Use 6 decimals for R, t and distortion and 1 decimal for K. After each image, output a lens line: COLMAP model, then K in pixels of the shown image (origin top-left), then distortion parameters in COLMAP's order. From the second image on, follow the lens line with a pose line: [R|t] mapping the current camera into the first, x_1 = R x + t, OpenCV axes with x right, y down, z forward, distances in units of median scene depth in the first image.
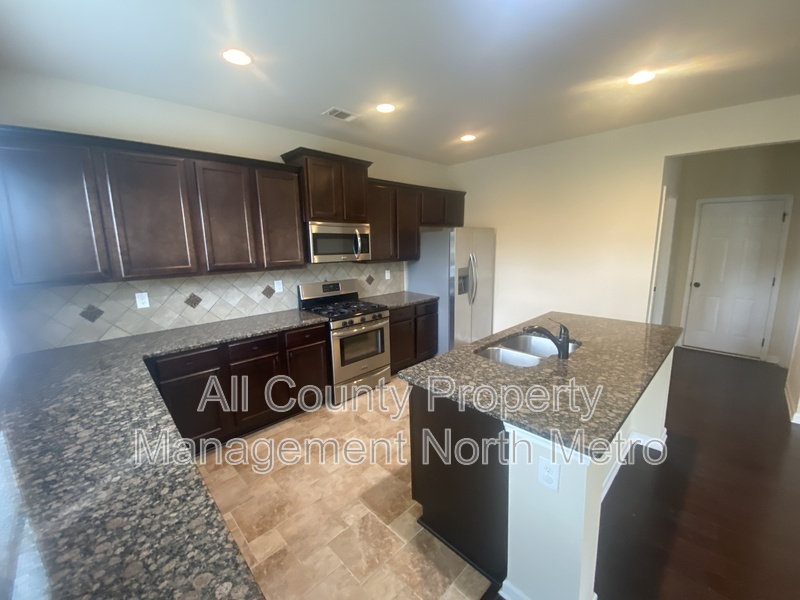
lens RADIAL K [[331.6, 0, 400.0], [0, 331.6, 300.0], [0, 0, 1]] dist [-0.000364, -0.000040]
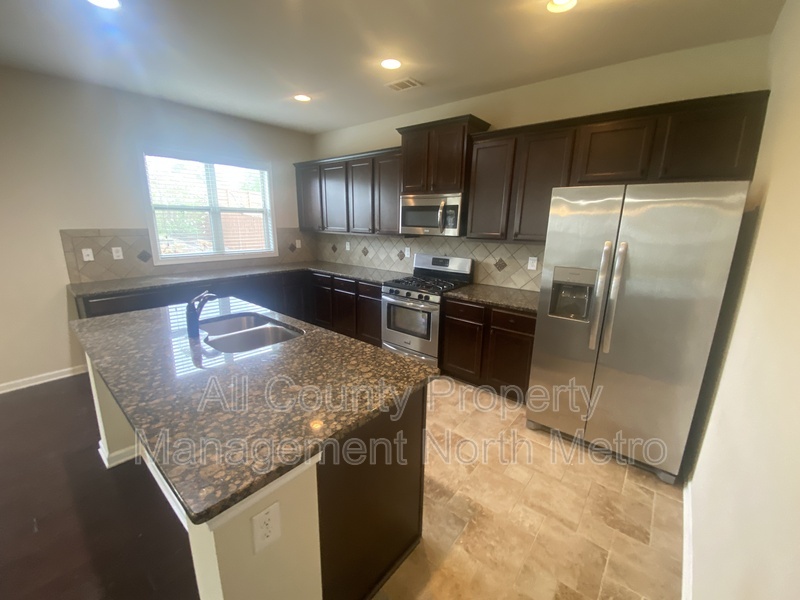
lens RADIAL K [[324.8, 0, 401.3], [0, 324.8, 309.5], [0, 0, 1]] dist [0.000106, -0.000025]
pose [[0.080667, 0.284197, -0.955366, 0.854318], [-0.176369, 0.947435, 0.266945, -0.159582], [0.981013, 0.146964, 0.126551, 0.874404]]
